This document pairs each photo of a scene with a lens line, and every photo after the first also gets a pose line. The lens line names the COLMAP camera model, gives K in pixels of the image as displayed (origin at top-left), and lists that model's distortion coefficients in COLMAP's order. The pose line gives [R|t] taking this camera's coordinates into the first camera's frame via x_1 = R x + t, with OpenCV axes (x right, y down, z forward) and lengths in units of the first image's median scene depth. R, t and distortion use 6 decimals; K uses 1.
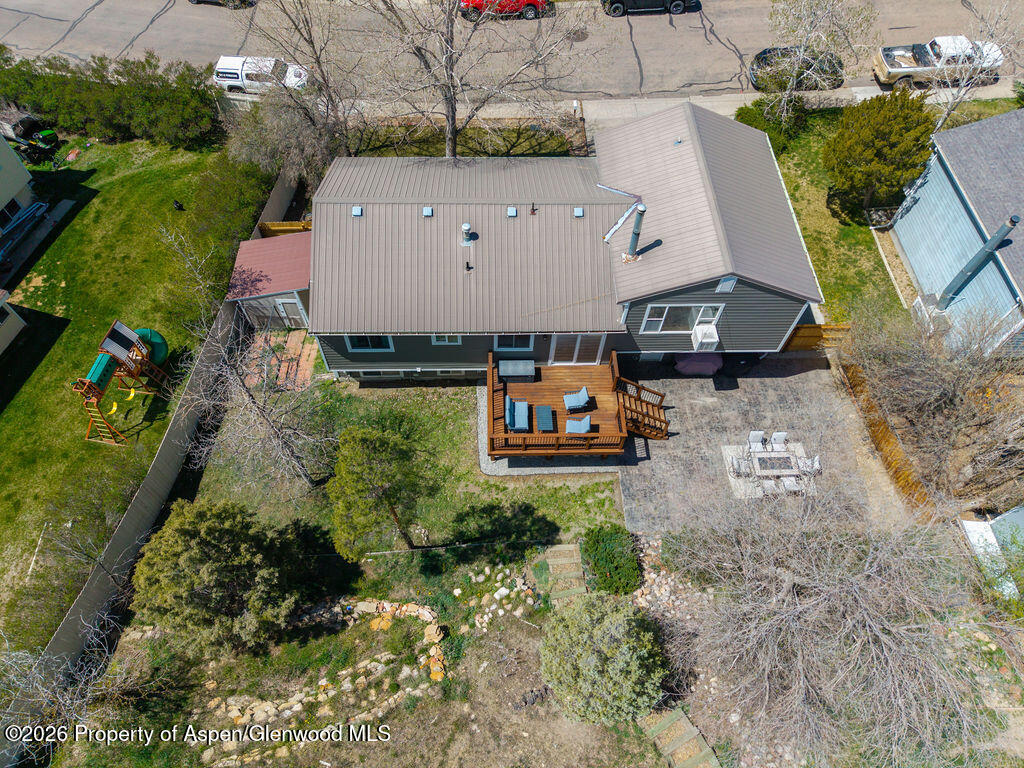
lens RADIAL K [[681.8, 0, 505.6], [0, 681.8, 385.1], [0, 0, 1]] dist [0.000126, 0.003425]
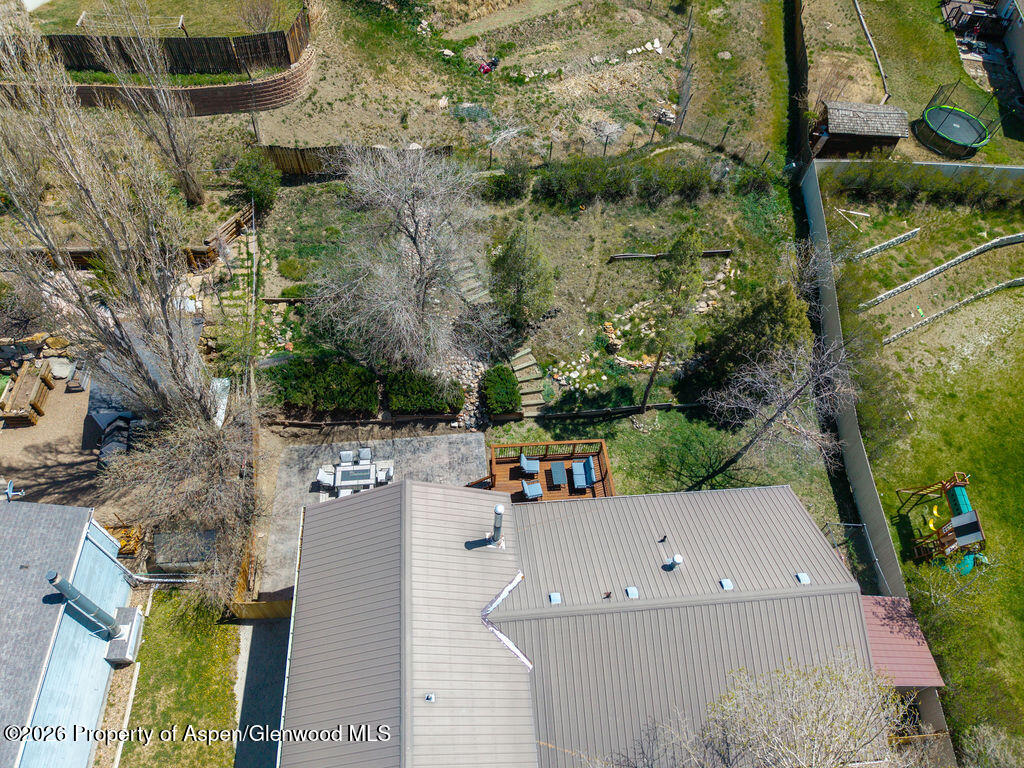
lens RADIAL K [[684.0, 0, 509.5], [0, 684.0, 386.3], [0, 0, 1]] dist [0.009924, -0.007297]
pose [[-0.996979, 0.021308, -0.074685, 0.206531], [-0.077306, -0.364749, 0.927891, -0.893768], [-0.007470, 0.930862, 0.365295, 0.408891]]
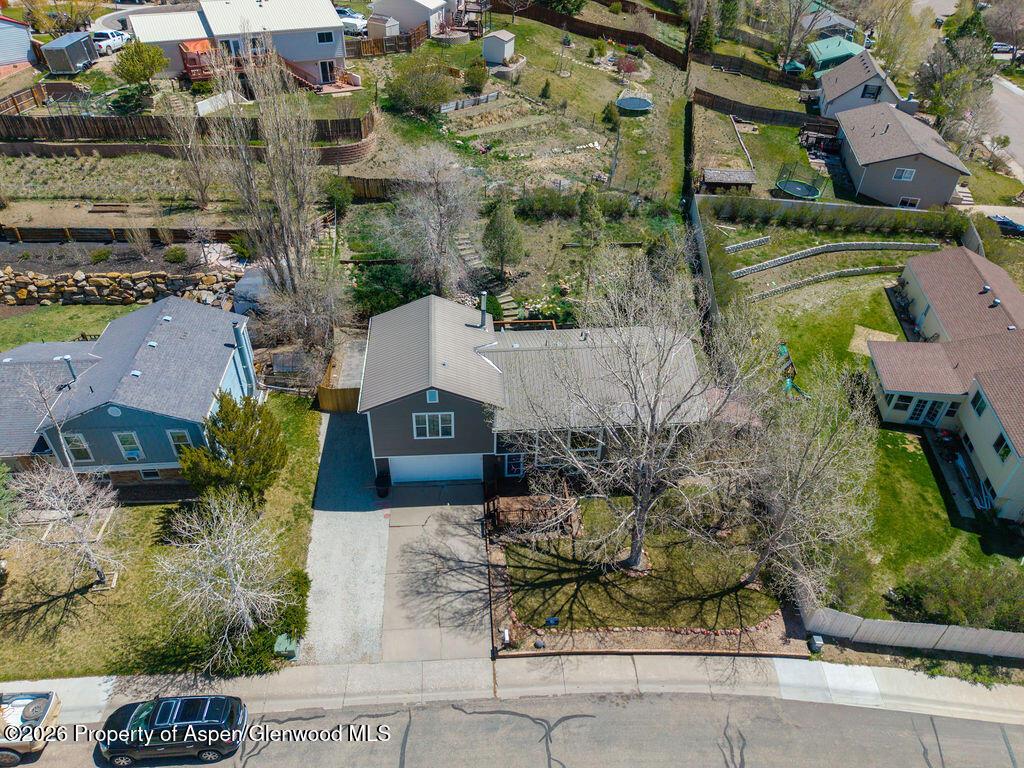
lens RADIAL K [[684.0, 0, 509.5], [0, 684.0, 386.3], [0, 0, 1]] dist [0.009924, -0.007297]
pose [[-0.997535, 0.005763, -0.069936, 0.210209], [-0.070167, -0.094403, 0.993058, -1.643448], [-0.000880, 0.995517, 0.094574, 0.888144]]
